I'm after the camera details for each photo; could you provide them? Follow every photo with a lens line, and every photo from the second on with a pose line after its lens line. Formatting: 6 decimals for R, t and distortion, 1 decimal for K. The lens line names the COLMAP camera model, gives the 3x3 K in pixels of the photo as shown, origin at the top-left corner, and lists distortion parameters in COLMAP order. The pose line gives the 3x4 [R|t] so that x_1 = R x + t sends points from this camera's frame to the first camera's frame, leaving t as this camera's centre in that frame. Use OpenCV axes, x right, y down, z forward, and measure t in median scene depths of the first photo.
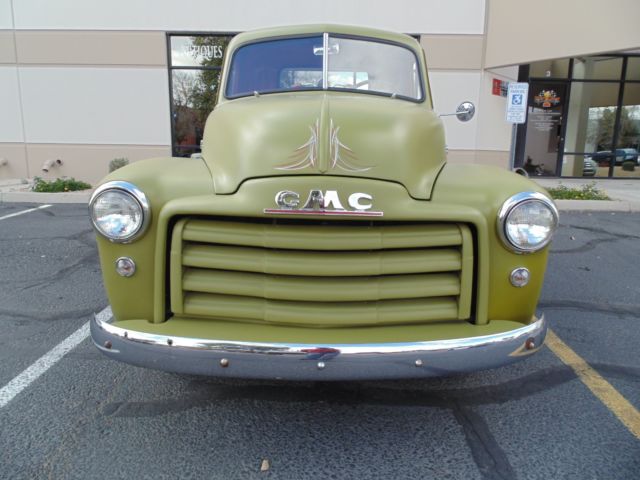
lens RADIAL K [[417.3, 0, 319.1], [0, 417.3, 236.2], [0, 0, 1]] dist [0.000546, -0.011194]
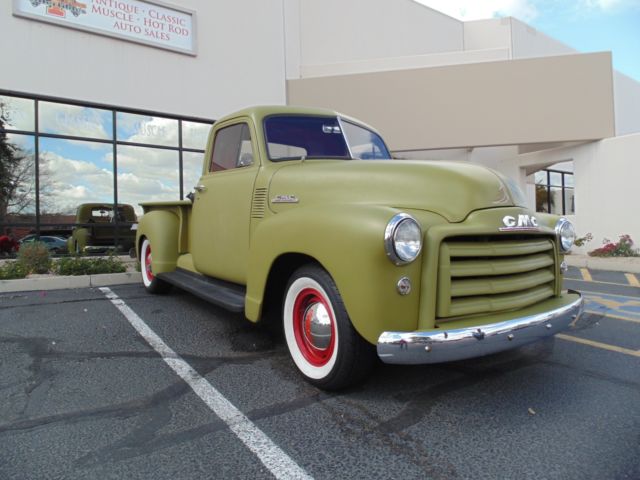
lens RADIAL K [[417.3, 0, 318.9], [0, 417.3, 237.3], [0, 0, 1]] dist [0.000546, -0.011194]
pose [[0.800436, -0.029492, 0.598693, -1.094070], [0.143001, 0.979345, -0.142945, 0.060188], [-0.582111, 0.200032, 0.788120, 0.151905]]
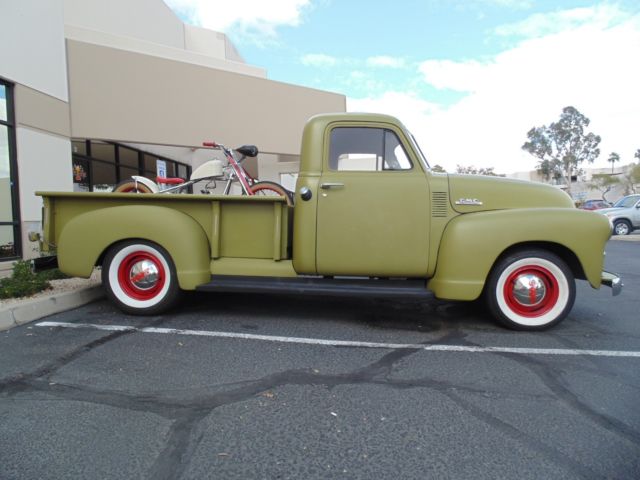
lens RADIAL K [[417.3, 0, 316.2], [0, 417.3, 238.6], [0, 0, 1]] dist [0.000546, -0.011194]
pose [[0.087478, -0.054488, 0.994675, -2.152497], [0.229231, 0.972808, 0.033130, -0.325960], [-0.969433, 0.225112, 0.097590, 1.734885]]
